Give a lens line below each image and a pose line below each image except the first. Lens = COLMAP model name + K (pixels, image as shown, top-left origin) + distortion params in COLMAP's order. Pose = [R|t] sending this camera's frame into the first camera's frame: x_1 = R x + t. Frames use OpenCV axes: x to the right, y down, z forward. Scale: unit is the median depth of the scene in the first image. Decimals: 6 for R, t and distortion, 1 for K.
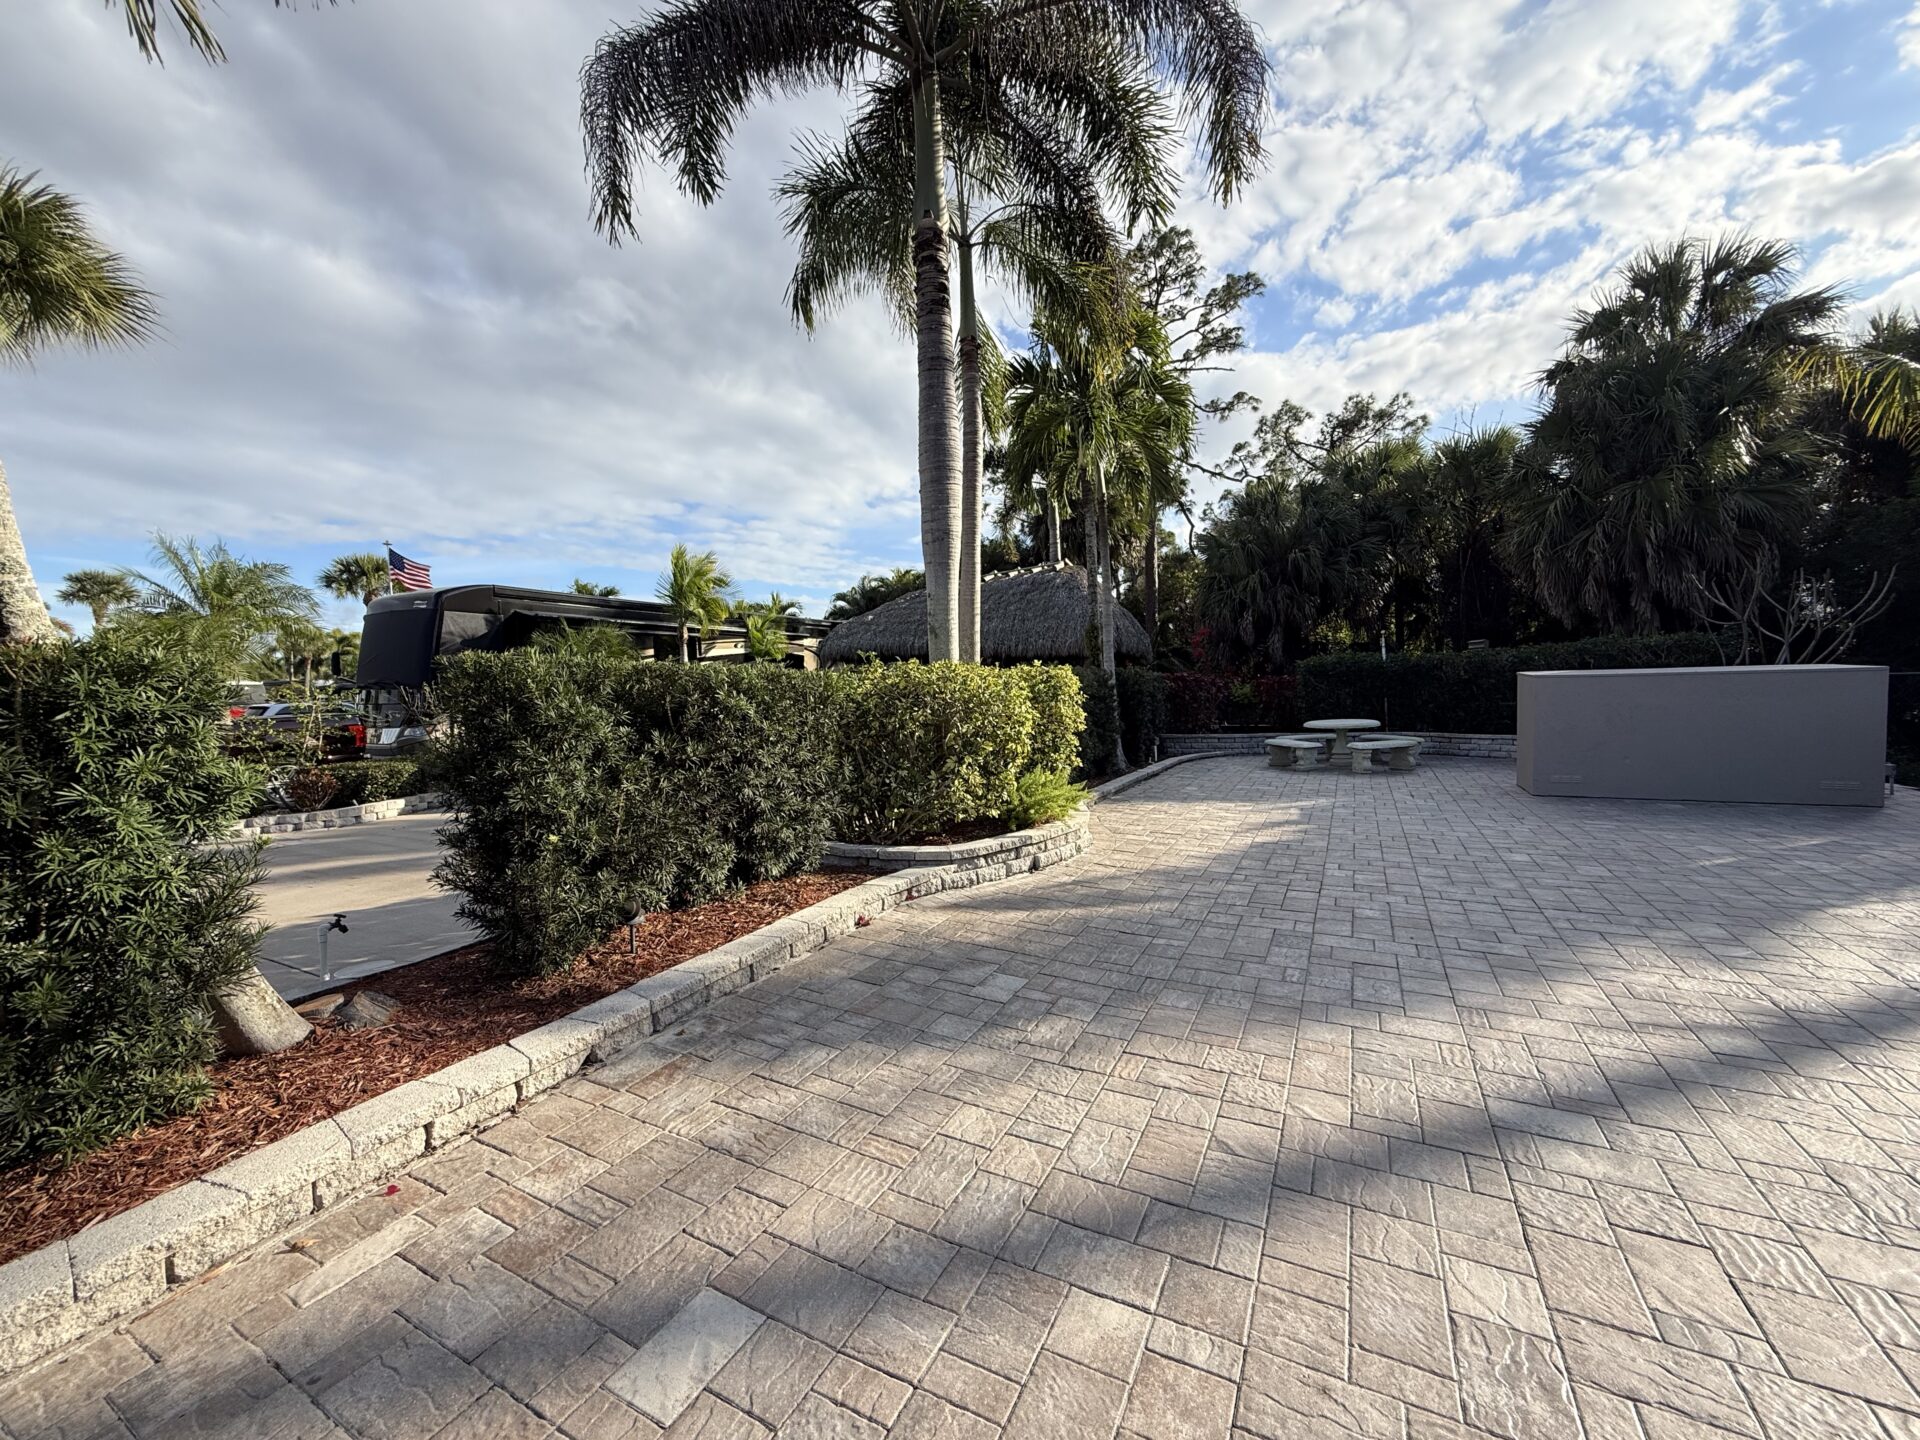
lens RADIAL K [[740.7, 0, 960.0], [0, 740.7, 720.0], [0, 0, 1]] dist [-0.001526, 0.000127]
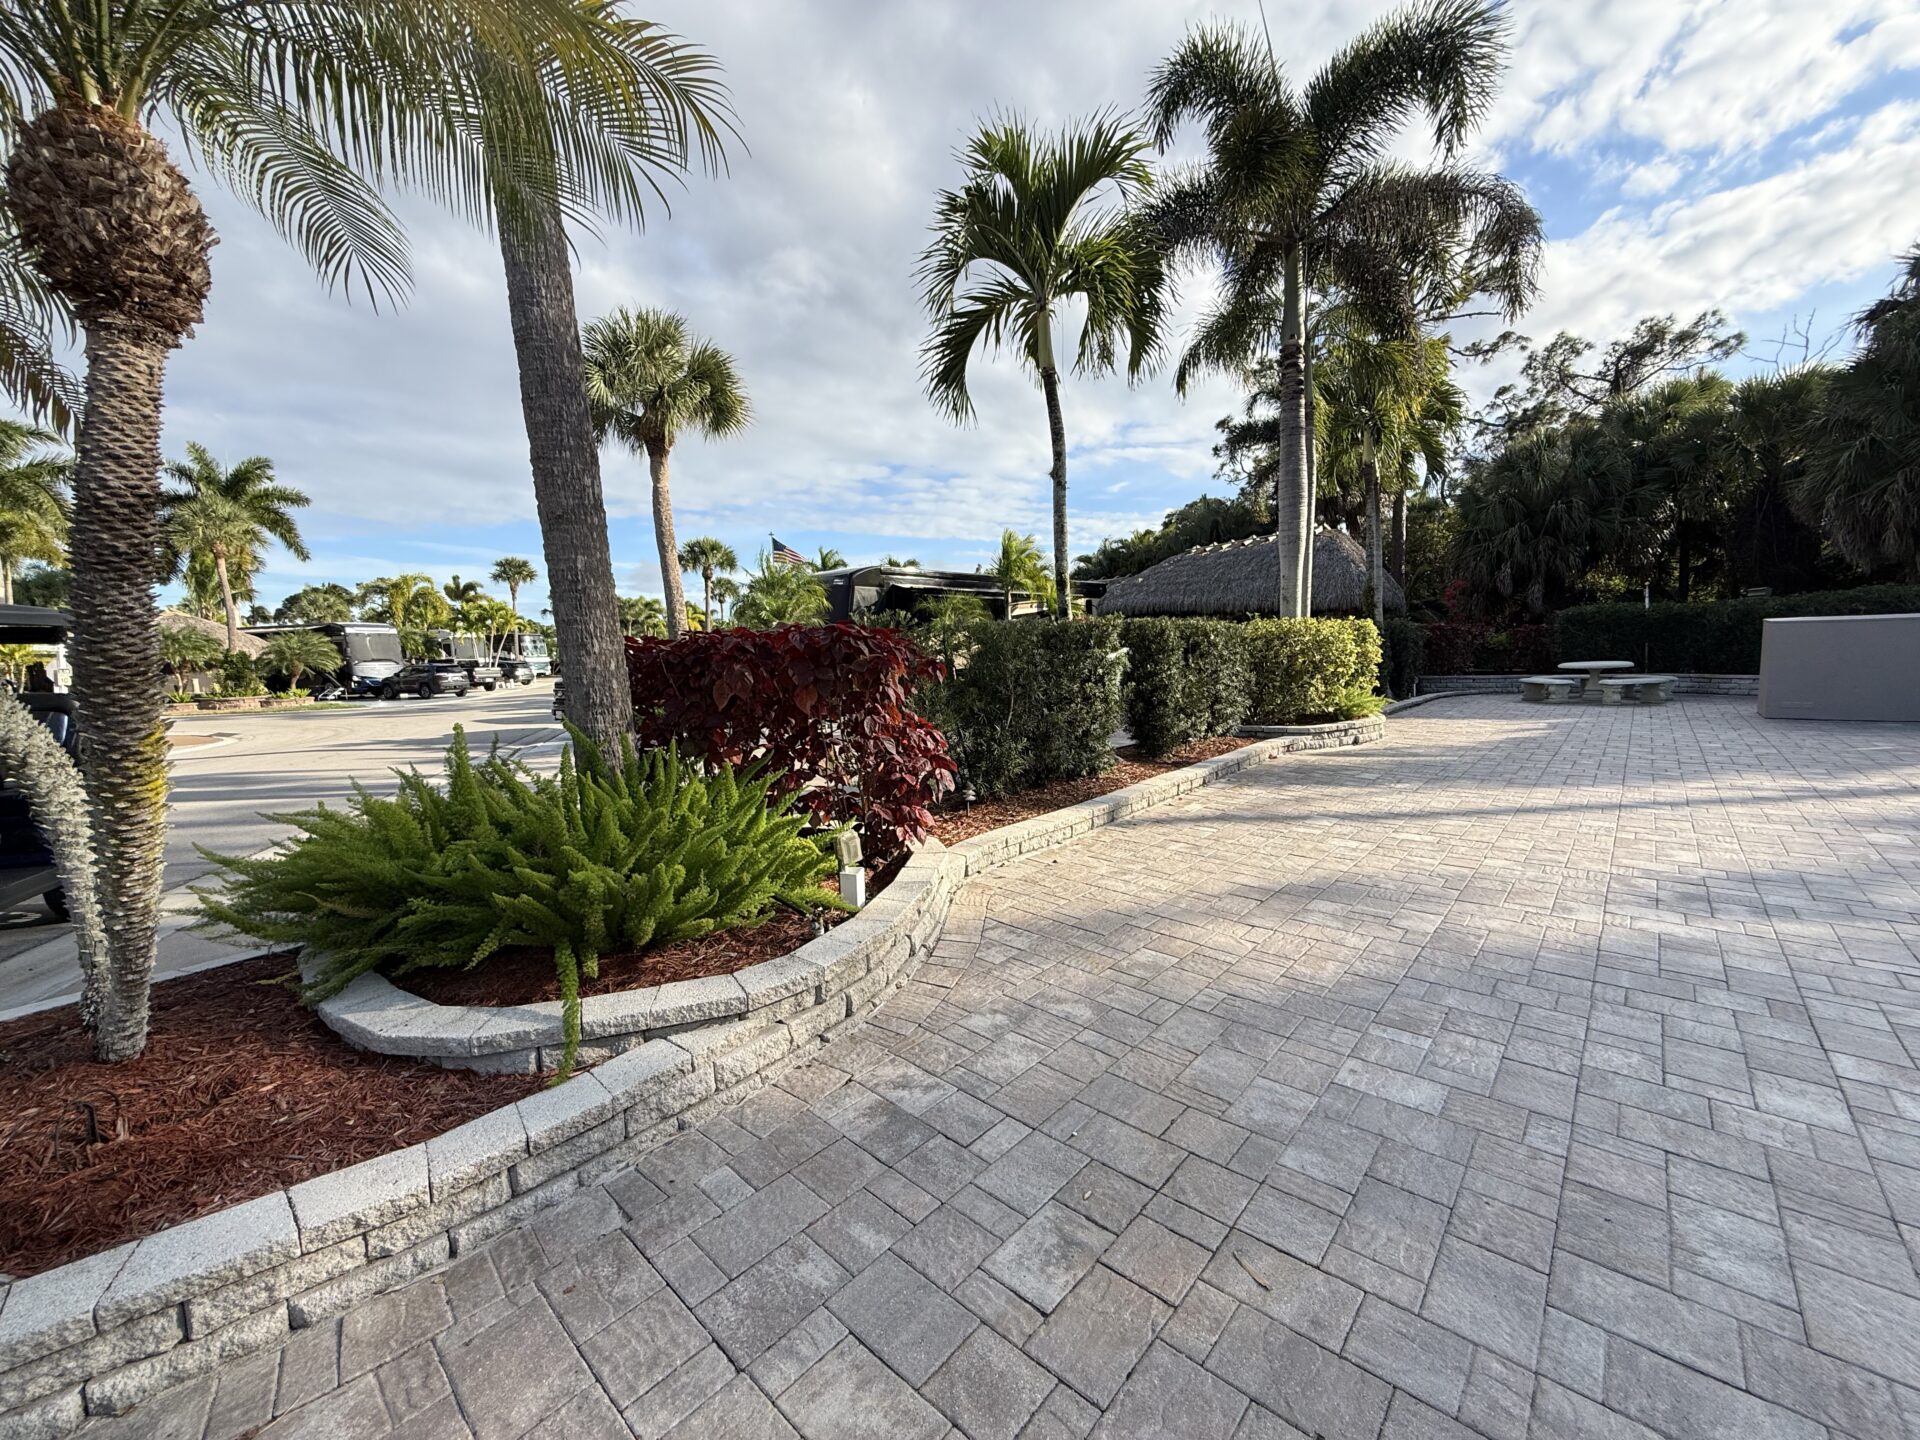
lens RADIAL K [[747.5, 0, 956.9], [0, 747.5, 743.9], [0, 0, 1]] dist [-0.012120, 0.002791]
pose [[0.967788, 0.027721, -0.250236, -0.056632], [-0.005215, 0.995914, 0.090161, 0.010599], [0.251713, -0.085952, 0.963978, -0.150973]]
